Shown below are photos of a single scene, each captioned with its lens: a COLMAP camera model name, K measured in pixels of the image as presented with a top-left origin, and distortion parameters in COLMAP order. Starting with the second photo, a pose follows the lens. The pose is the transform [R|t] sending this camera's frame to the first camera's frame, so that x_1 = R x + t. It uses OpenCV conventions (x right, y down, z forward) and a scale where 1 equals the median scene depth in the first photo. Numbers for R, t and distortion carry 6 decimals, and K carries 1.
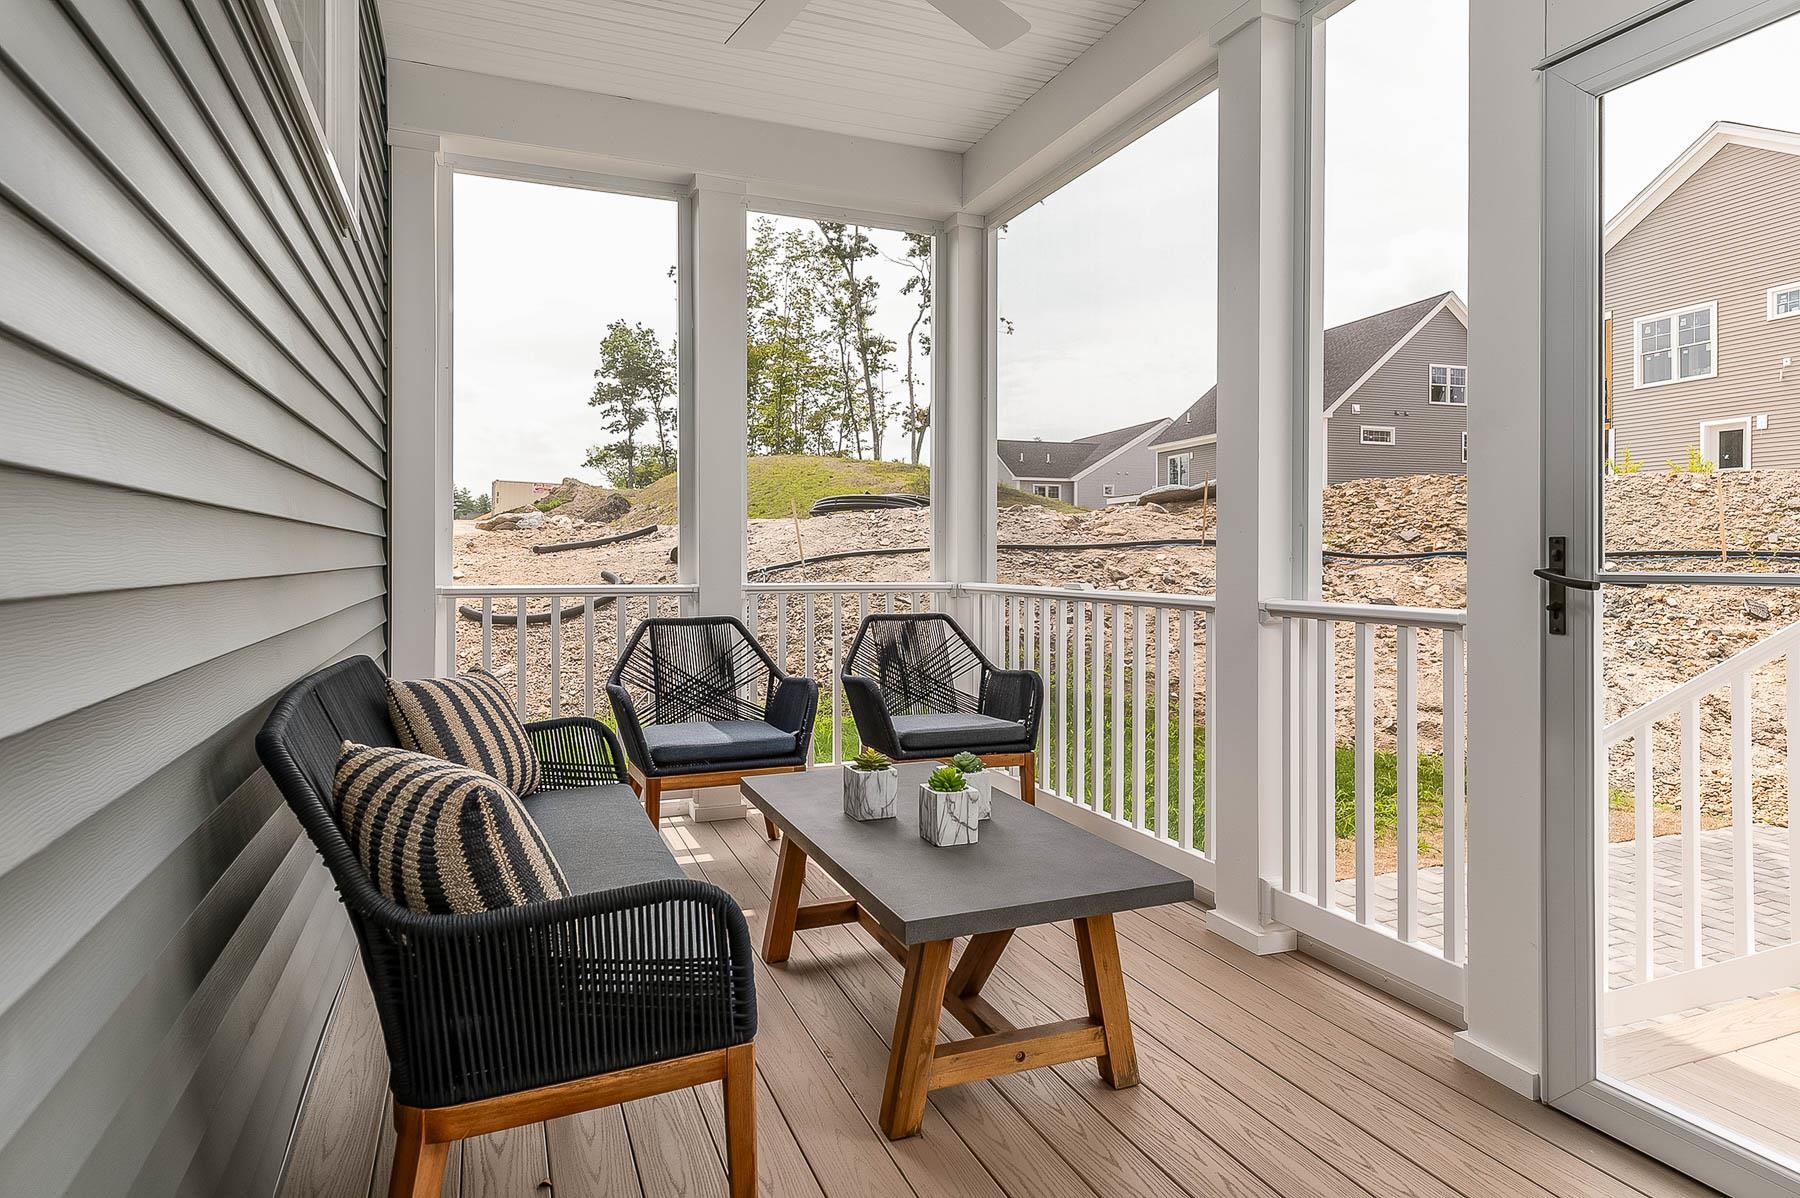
lens RADIAL K [[1044.6, 0, 903.7], [0, 1044.6, 593.7], [0, 0, 1]] dist [0.000539, 0.000002]
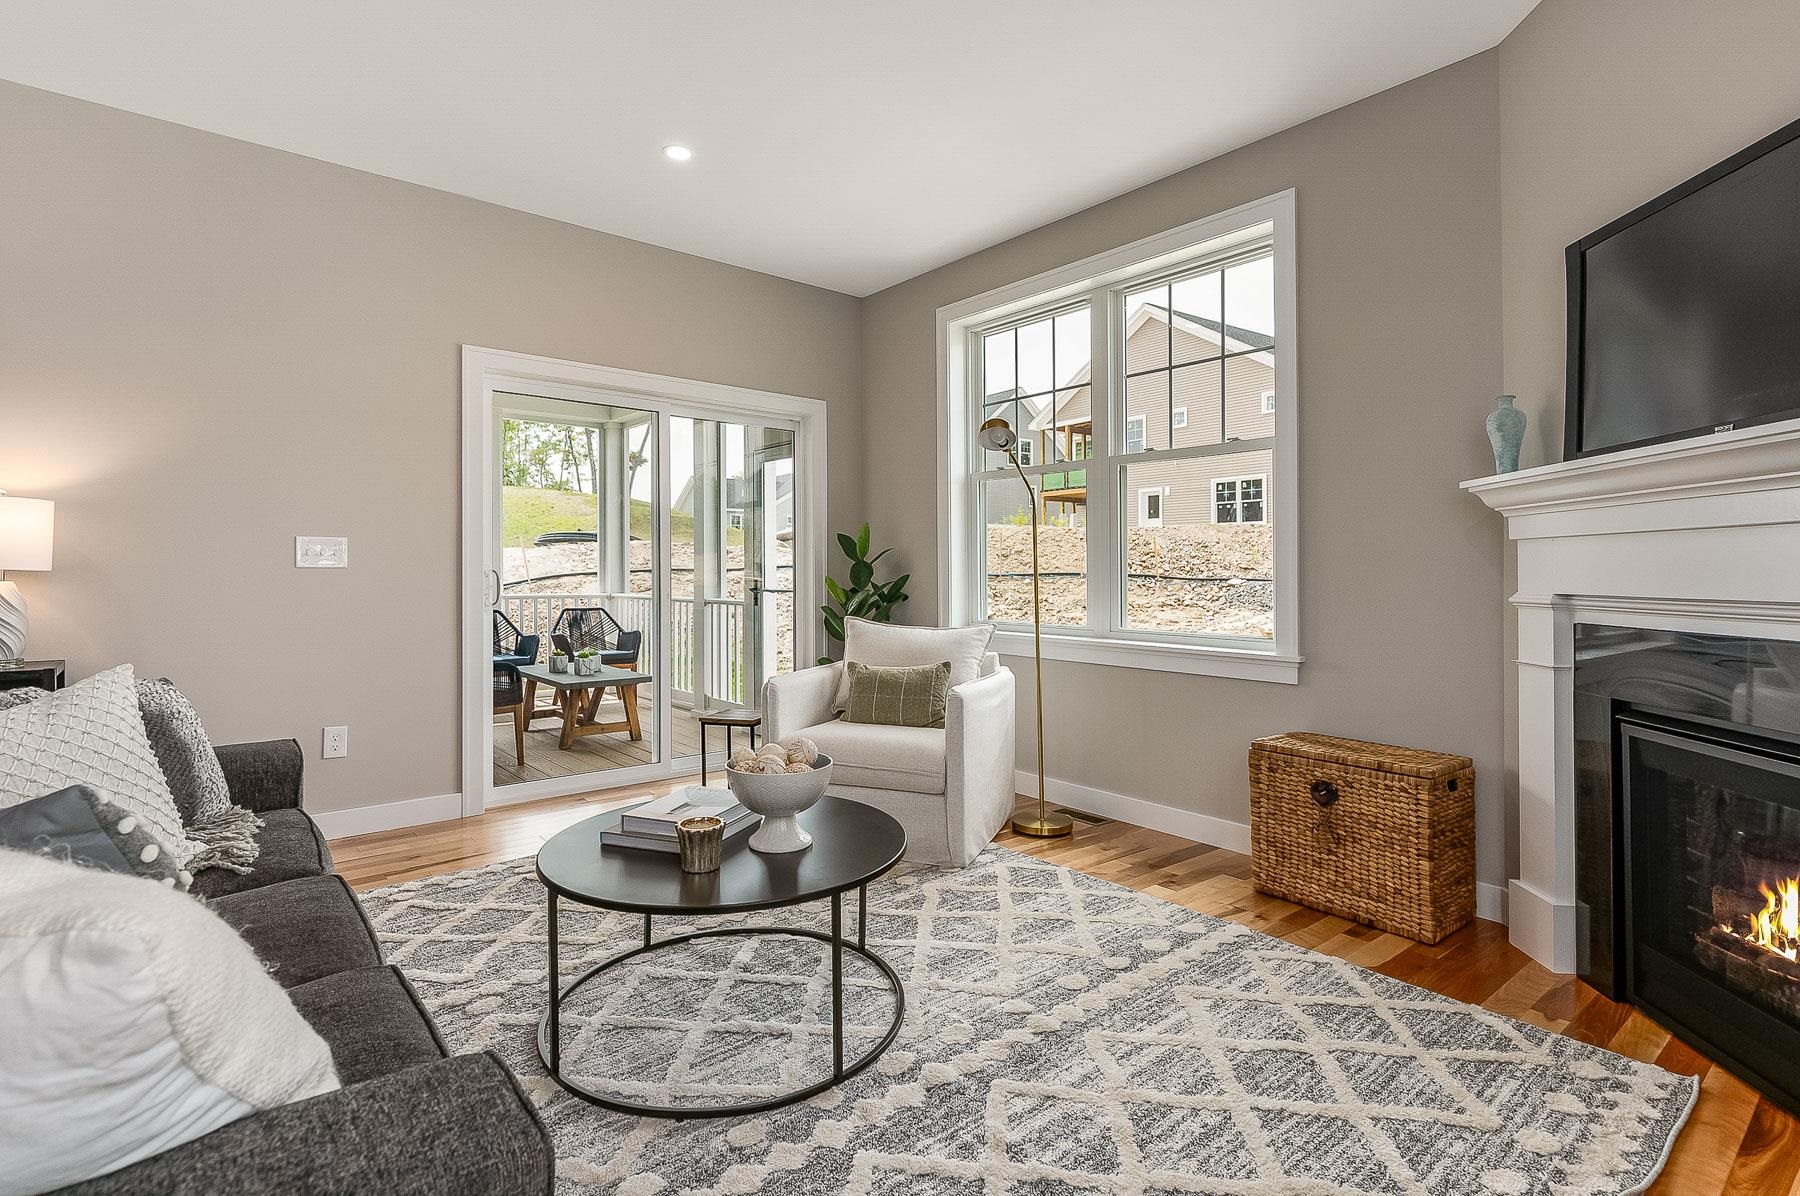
lens RADIAL K [[870.5, 0, 908.2], [0, 870.5, 588.9], [0, 0, 1]] dist [0.019712, 0.000151]
pose [[0.950574, -0.007863, 0.310397, 0.024833], [0.012684, 0.999828, -0.013519, 0.003919], [-0.310238, 0.016788, 0.950511, -0.291306]]
